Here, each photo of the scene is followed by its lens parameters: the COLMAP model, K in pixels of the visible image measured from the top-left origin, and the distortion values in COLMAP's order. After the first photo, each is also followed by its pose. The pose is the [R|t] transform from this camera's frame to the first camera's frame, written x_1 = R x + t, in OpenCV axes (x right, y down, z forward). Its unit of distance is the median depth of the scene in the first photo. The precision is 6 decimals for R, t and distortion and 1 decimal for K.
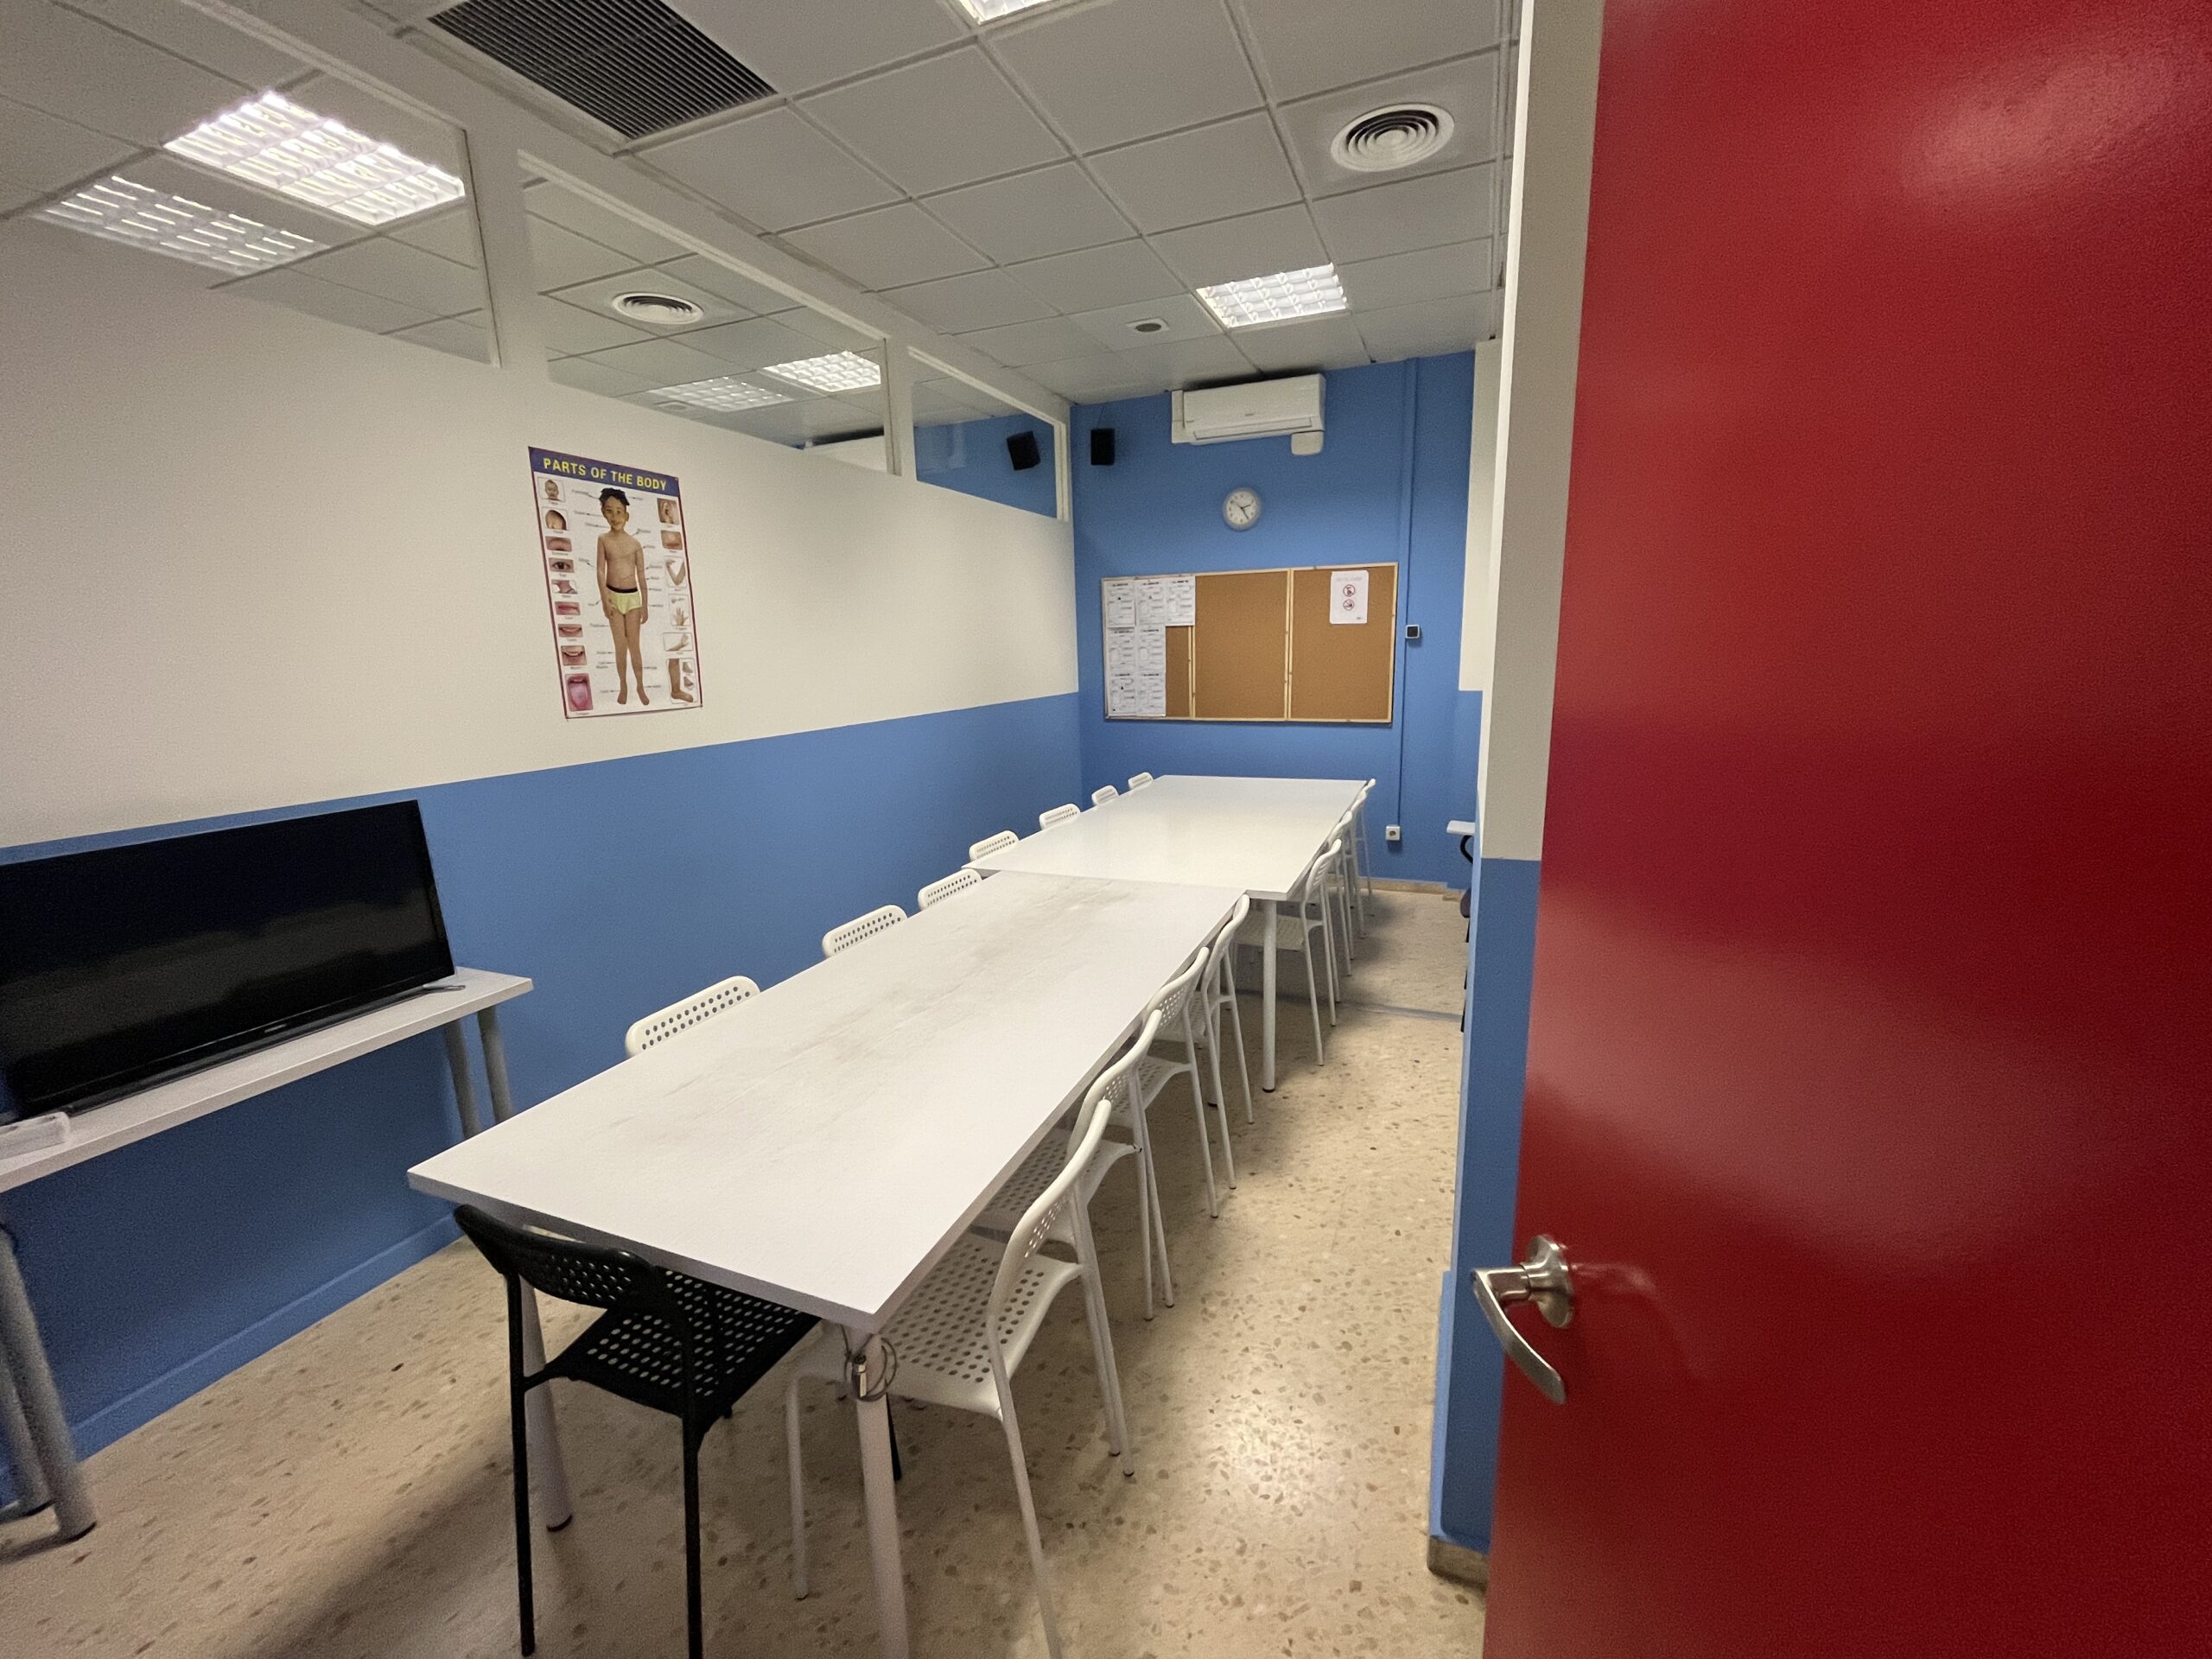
lens RADIAL K [[888.5, 0, 1103.7], [0, 888.5, 825.6], [0, 0, 1]] dist [0.012197, 0.000891]
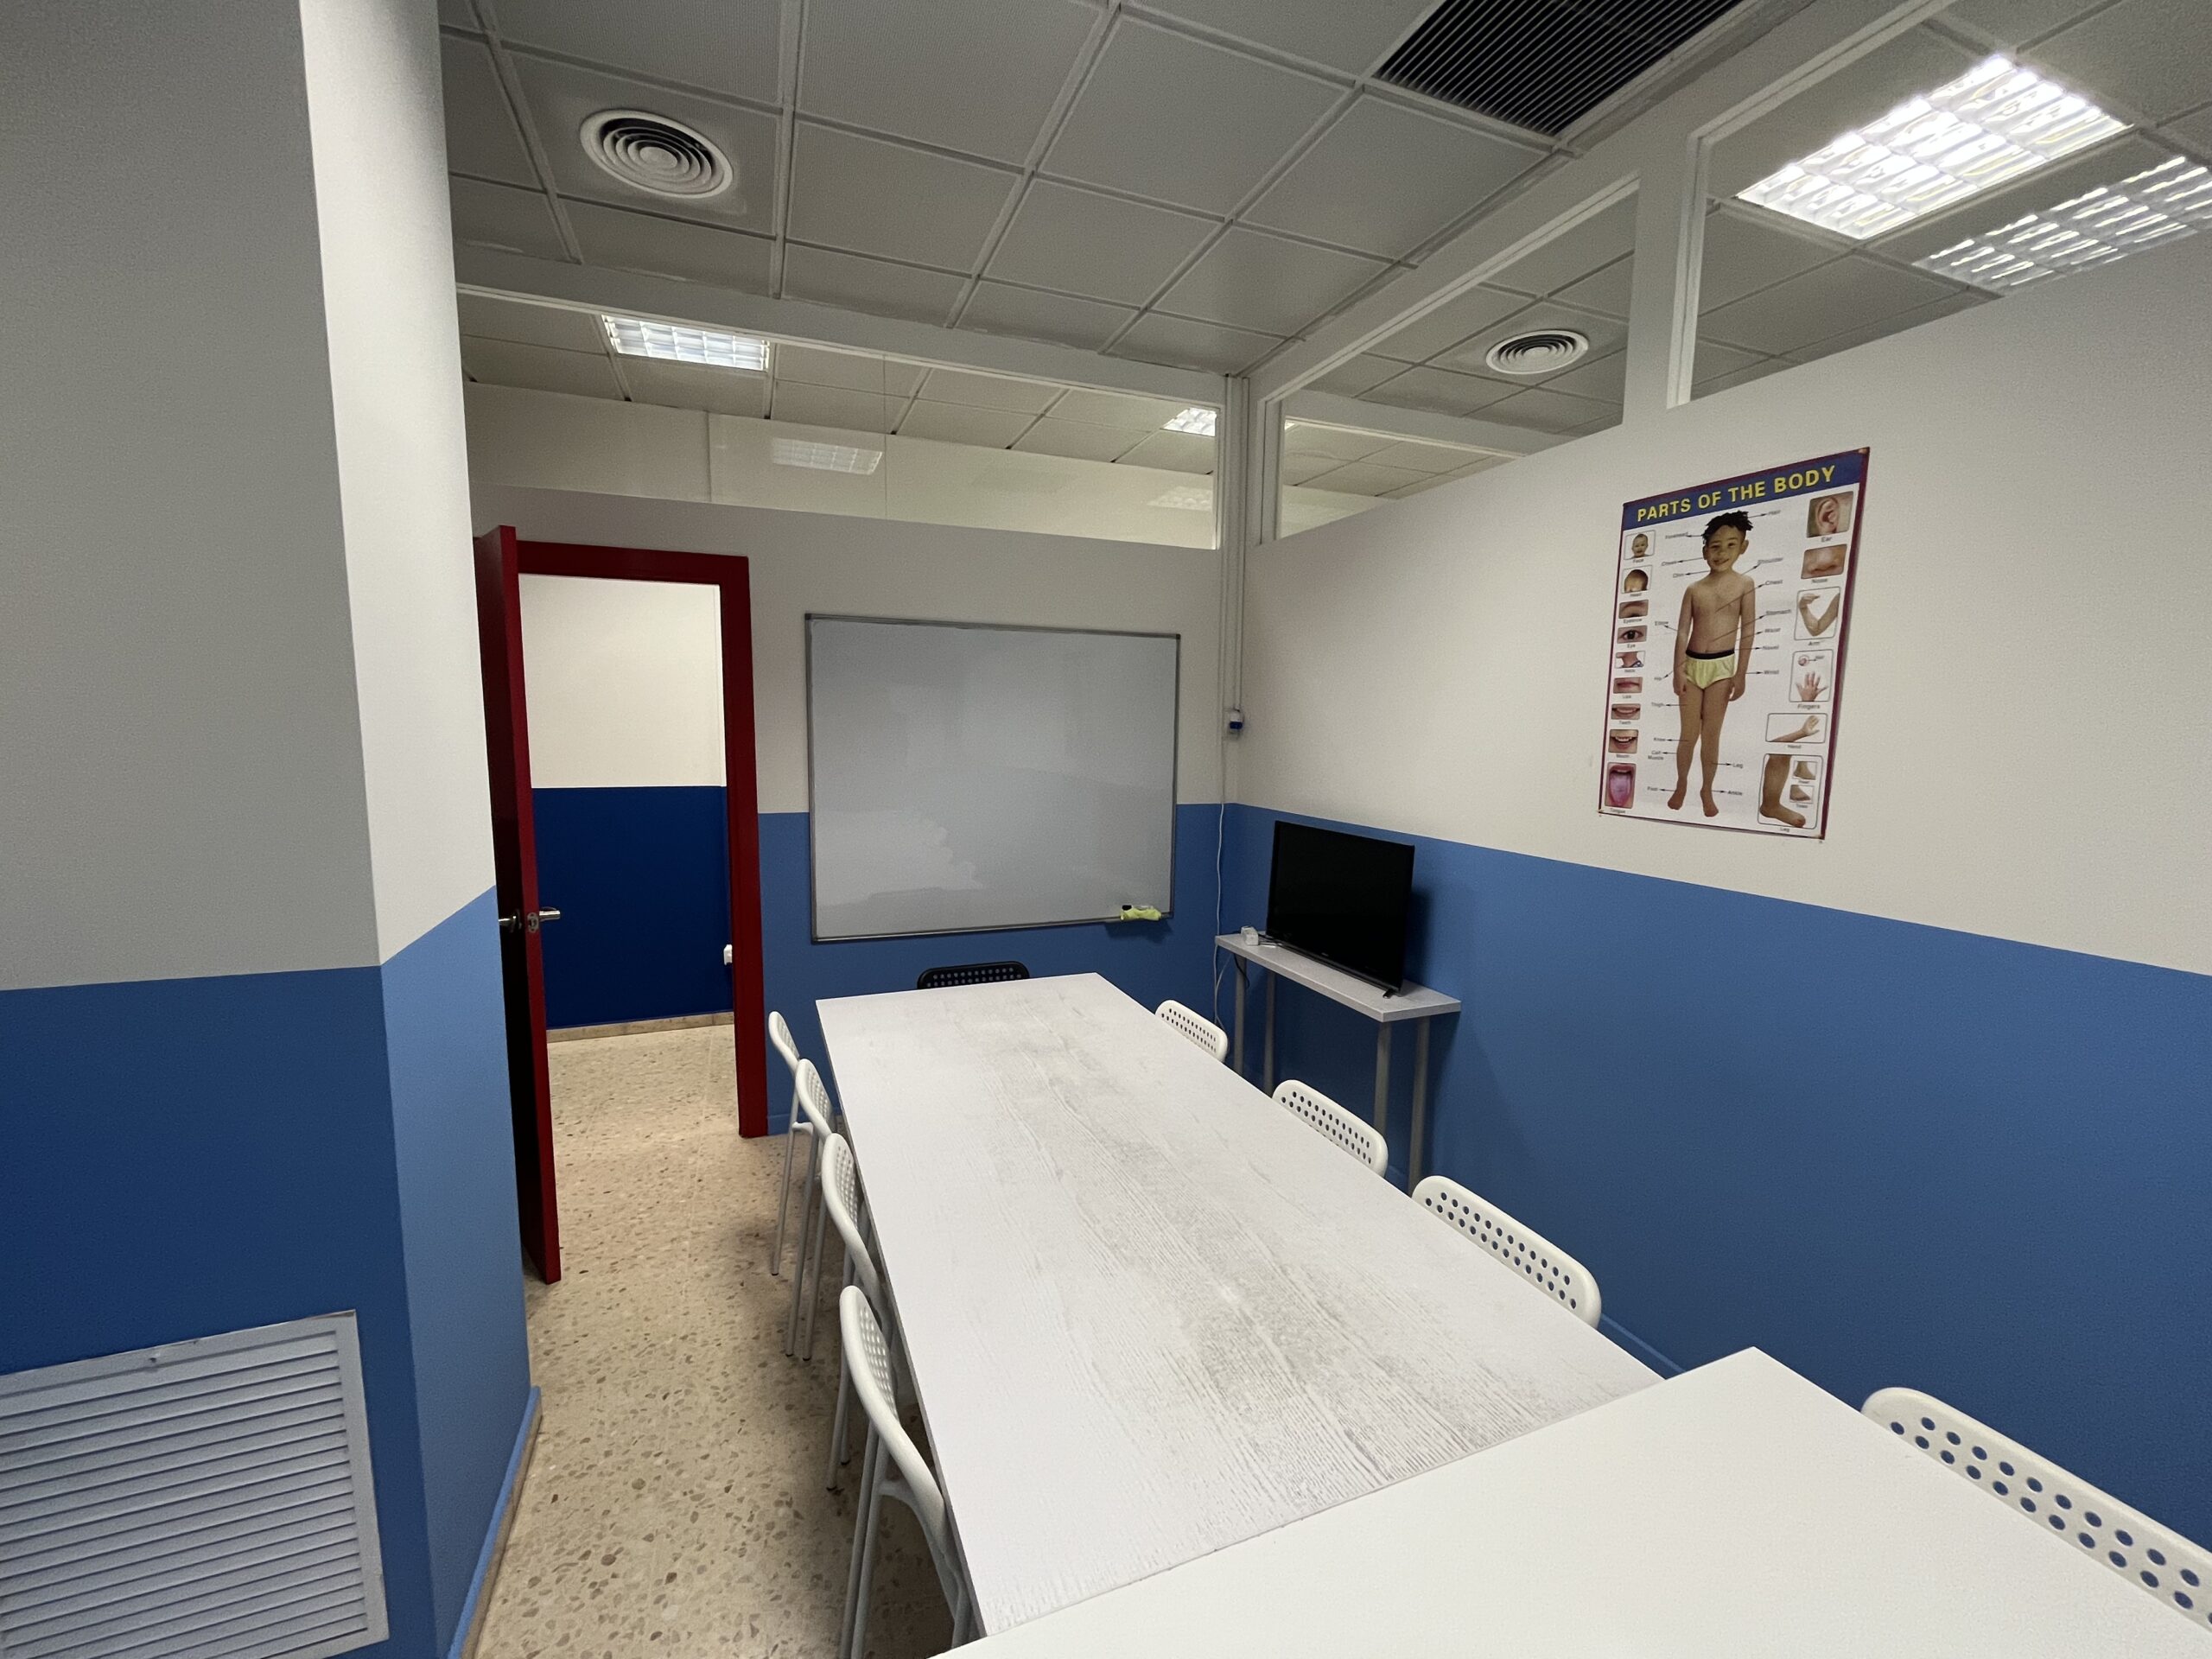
lens RADIAL K [[888.5, 0, 1089.0], [0, 888.5, 821.7], [0, 0, 1]] dist [0.012197, 0.000891]
pose [[-0.722770, 0.101129, -0.683649, 0.328766], [-0.129083, 0.952071, 0.277305, -0.278047], [0.678926, 0.288676, -0.675075, 1.214066]]
